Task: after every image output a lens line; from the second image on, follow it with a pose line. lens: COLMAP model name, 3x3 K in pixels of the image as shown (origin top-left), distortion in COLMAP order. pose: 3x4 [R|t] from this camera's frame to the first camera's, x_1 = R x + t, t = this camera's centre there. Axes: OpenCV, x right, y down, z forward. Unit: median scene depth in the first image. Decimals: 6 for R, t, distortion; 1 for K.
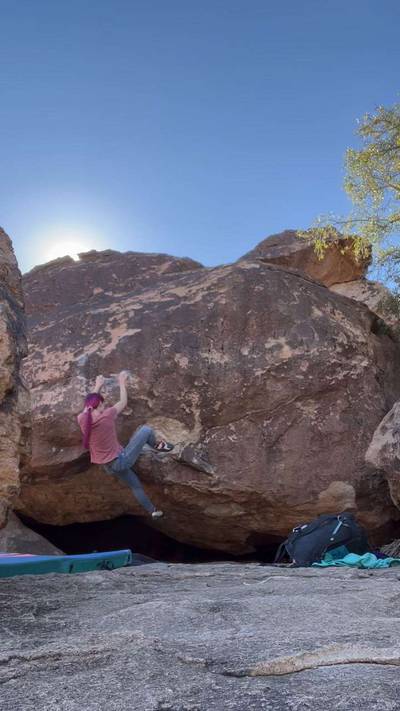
lens RADIAL K [[542.8, 0, 190.1], [0, 542.8, 356.3], [0, 0, 1]] dist [0.061506, -0.000390]
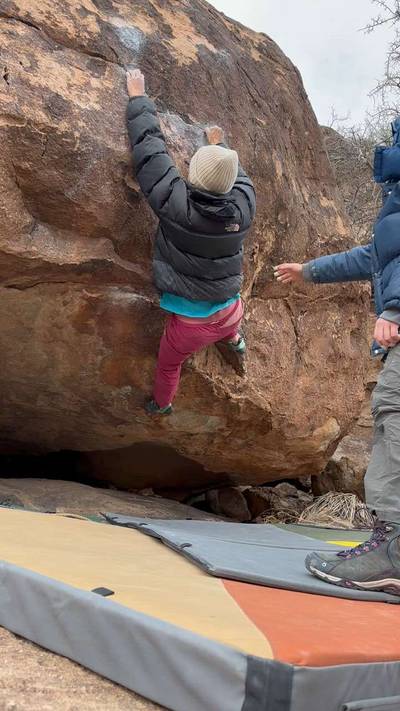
lens RADIAL K [[603.3, 0, 193.3], [0, 603.3, 355.8], [0, 0, 1]] dist [0.105353, -0.152692]
pose [[0.552750, 0.230529, 0.800827, -0.495538], [-0.427722, 0.903224, 0.035218, 0.190834], [-0.715207, -0.361998, 0.597860, 0.624484]]
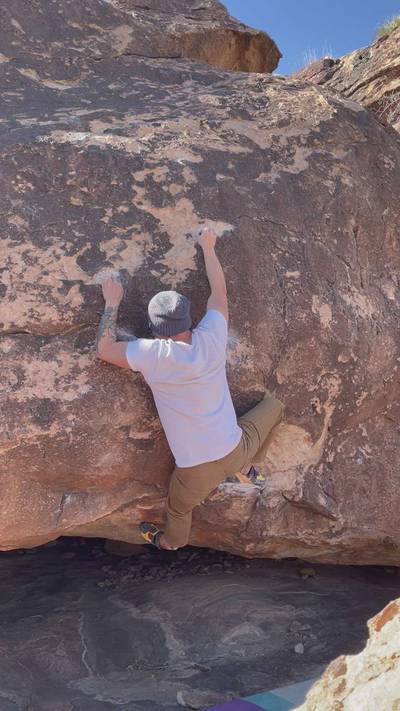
lens RADIAL K [[622.6, 0, 200.0], [0, 622.6, 355.5], [0, 0, 1]] dist [0.074682, -0.081401]
pose [[0.841759, 0.013550, 0.539683, -0.412835], [-0.190832, 0.942613, 0.273979, -0.088369], [-0.505000, -0.333613, 0.796039, 0.583067]]
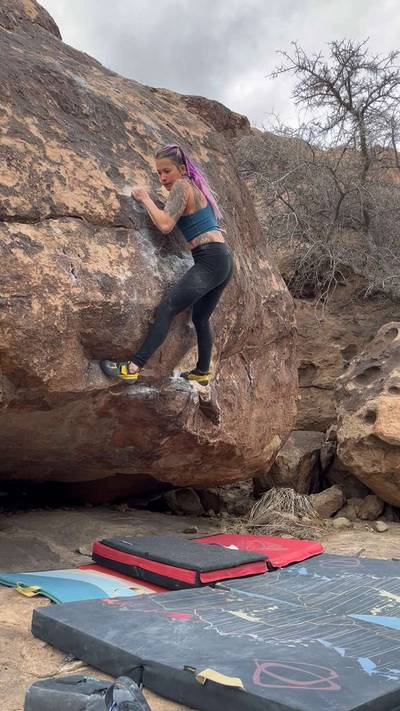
lens RADIAL K [[622.6, 0, 200.0], [0, 622.6, 355.5], [0, 0, 1]] dist [0.074682, -0.081401]
pose [[0.399125, 0.121663, 0.908789, -0.722142], [-0.365880, 0.929958, 0.036192, 0.104330], [-0.840732, -0.346953, 0.415683, 0.666754]]
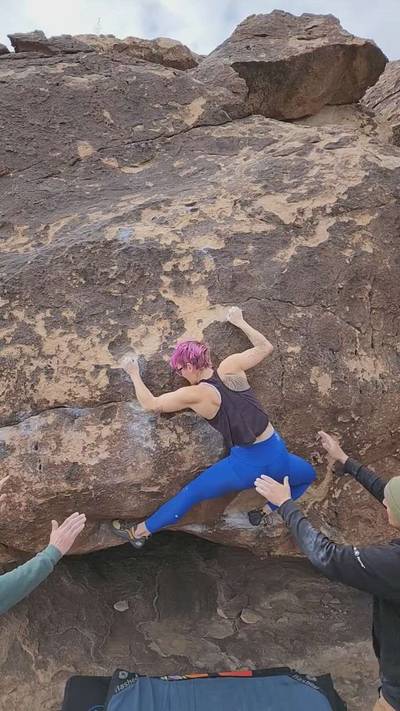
lens RADIAL K [[473.6, 0, 201.3], [0, 473.6, 354.5], [0, 0, 1]] dist [0.081116, 0.000898]
pose [[0.960373, -0.021526, 0.277885, -0.270229], [-0.104853, 0.895869, 0.431770, -0.216300], [-0.258242, -0.443798, 0.858111, 0.612177]]
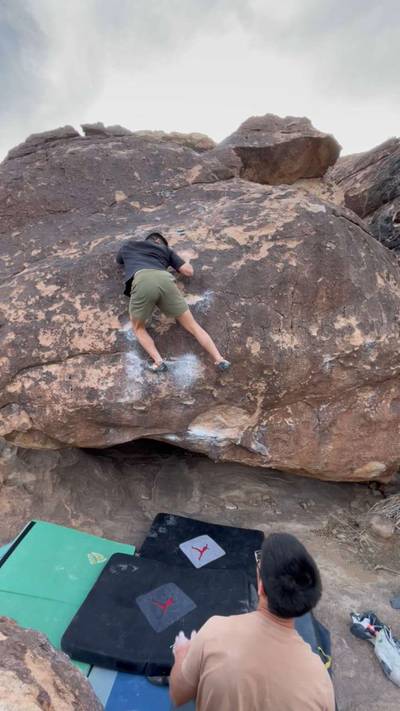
lens RADIAL K [[322.2, 0, 200.0], [0, 322.2, 357.4], [0, 0, 1]] dist [0.046117, -0.000522]
pose [[0.975100, 0.023023, 0.220569, -0.211400], [-0.123722, 0.881907, 0.454898, -0.200047], [-0.184048, -0.470860, 0.862796, 0.554064]]
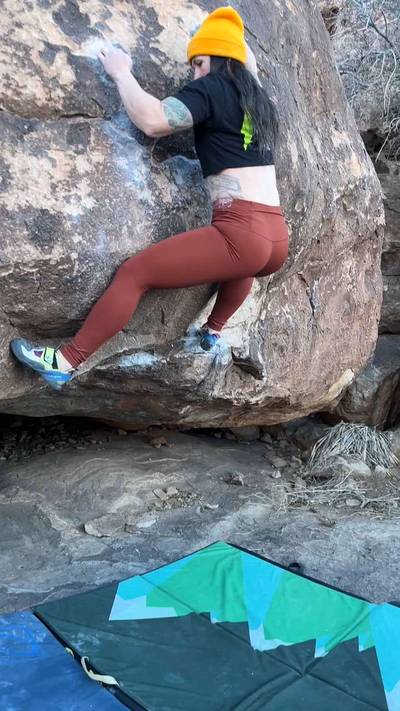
lens RADIAL K [[622.6, 0, 200.0], [0, 622.6, 355.5], [0, 0, 1]] dist [0.074682, -0.081401]
pose [[0.517447, -0.087982, 0.851180, -0.502931], [-0.351055, 0.885315, 0.304922, 0.026799], [-0.780391, -0.456592, 0.427217, 0.754531]]
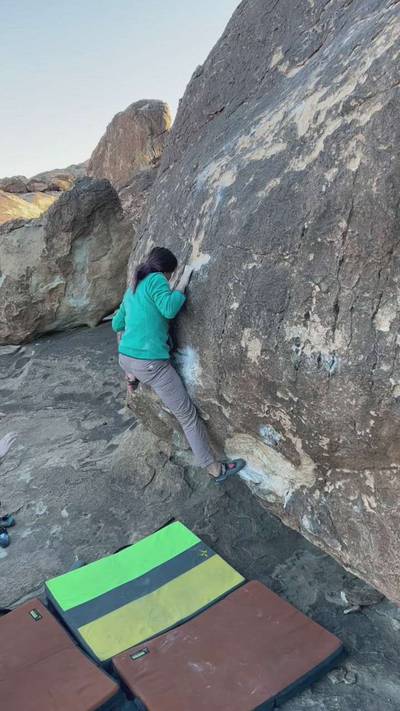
lens RADIAL K [[603.3, 0, 193.3], [0, 603.3, 355.8], [0, 0, 1]] dist [0.105353, -0.152692]
pose [[0.620771, 0.131404, -0.772901, 0.369112], [0.376458, 0.814799, 0.440887, -0.241352], [0.687694, -0.564655, 0.456335, 0.704466]]
